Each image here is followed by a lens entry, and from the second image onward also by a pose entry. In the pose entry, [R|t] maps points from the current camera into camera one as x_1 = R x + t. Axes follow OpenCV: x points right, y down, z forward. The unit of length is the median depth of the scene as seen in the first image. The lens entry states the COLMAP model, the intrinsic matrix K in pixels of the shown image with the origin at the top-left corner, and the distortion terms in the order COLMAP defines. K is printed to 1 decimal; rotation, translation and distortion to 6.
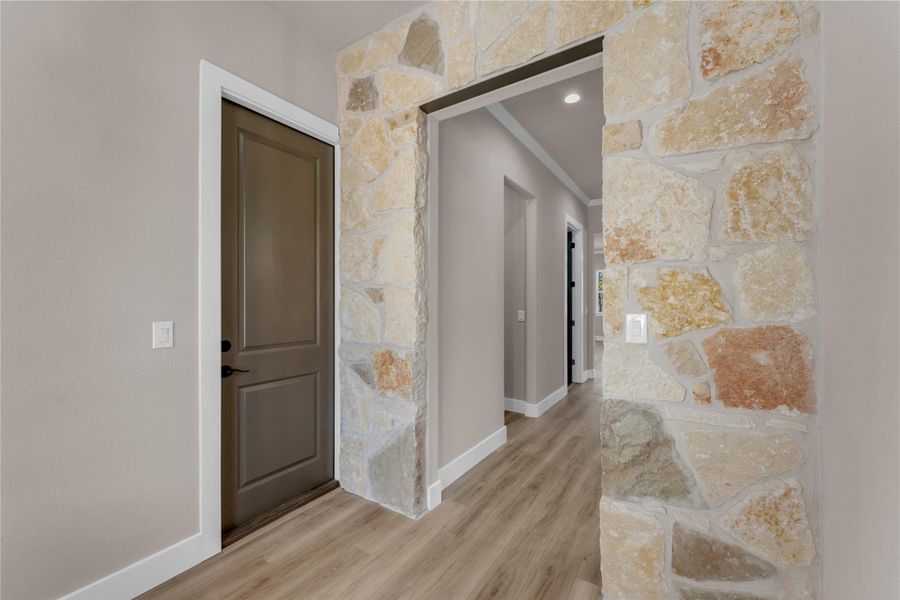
lens RADIAL K [[360.3, 0, 448.1], [0, 360.3, 302.5], [0, 0, 1]] dist [-0.000411, -0.000482]
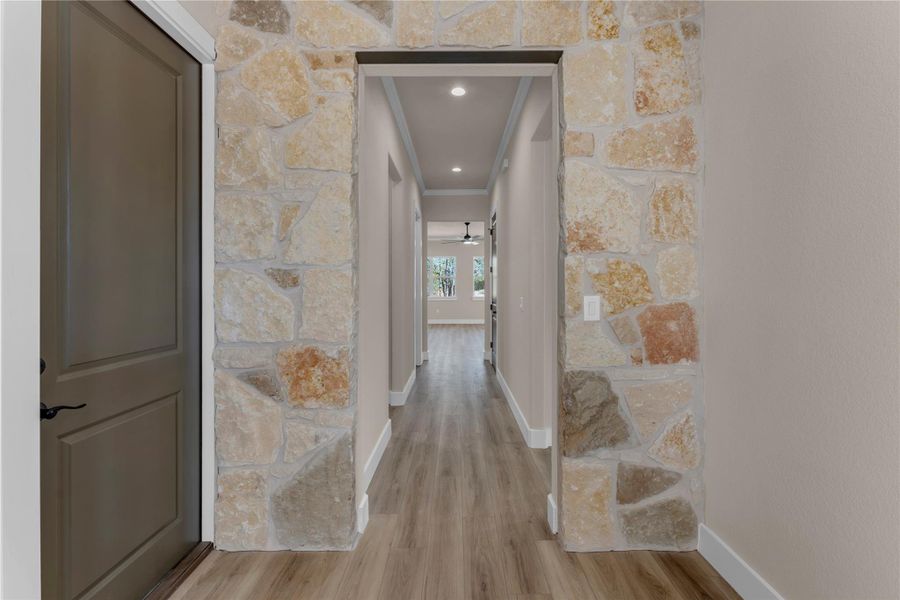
lens RADIAL K [[371.0, 0, 452.2], [0, 371.0, 286.9], [0, 0, 1]] dist [-0.001792, -0.000187]
pose [[0.834643, -0.002351, 0.550786, -0.431587], [0.003950, 0.999991, -0.001716, 0.001505], [-0.550777, 0.003608, 0.834644, 0.190706]]
